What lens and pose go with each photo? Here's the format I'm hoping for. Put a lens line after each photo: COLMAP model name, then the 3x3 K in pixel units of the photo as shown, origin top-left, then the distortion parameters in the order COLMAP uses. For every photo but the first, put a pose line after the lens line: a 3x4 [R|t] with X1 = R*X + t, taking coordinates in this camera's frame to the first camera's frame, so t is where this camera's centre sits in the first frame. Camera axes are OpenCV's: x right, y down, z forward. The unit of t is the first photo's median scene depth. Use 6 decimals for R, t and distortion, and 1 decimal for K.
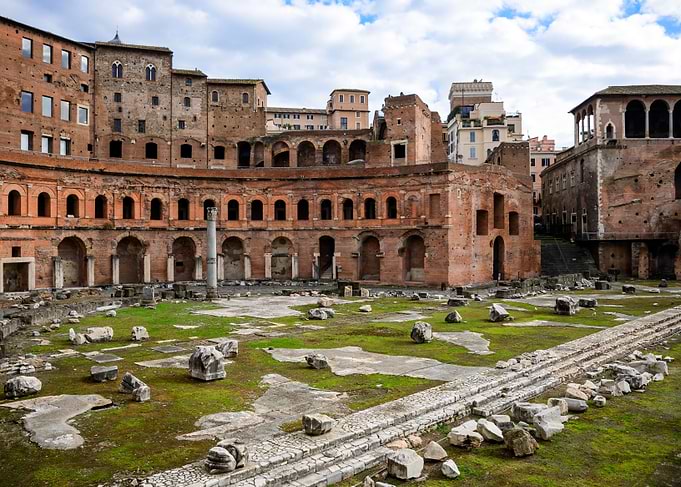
lens RADIAL K [[273.1, 0, 164.3], [0, 273.1, 241.3], [0, 0, 1]] dist [-0.007603, -0.000237]
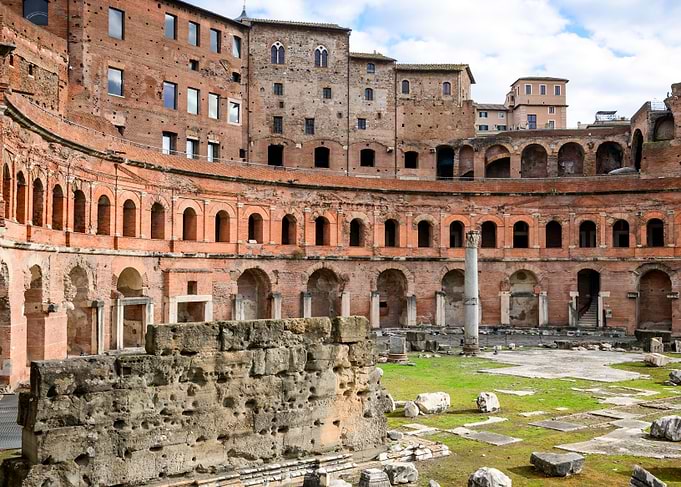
lens RADIAL K [[348.6, 0, 266.3], [0, 348.6, 270.5], [0, 0, 1]] dist [-0.003678, 0.000655]
pose [[0.999648, 0.005592, -0.025953, -0.254101], [-0.005889, 0.999918, -0.011396, 0.000084], [0.025887, 0.011544, 0.999598, 0.019692]]
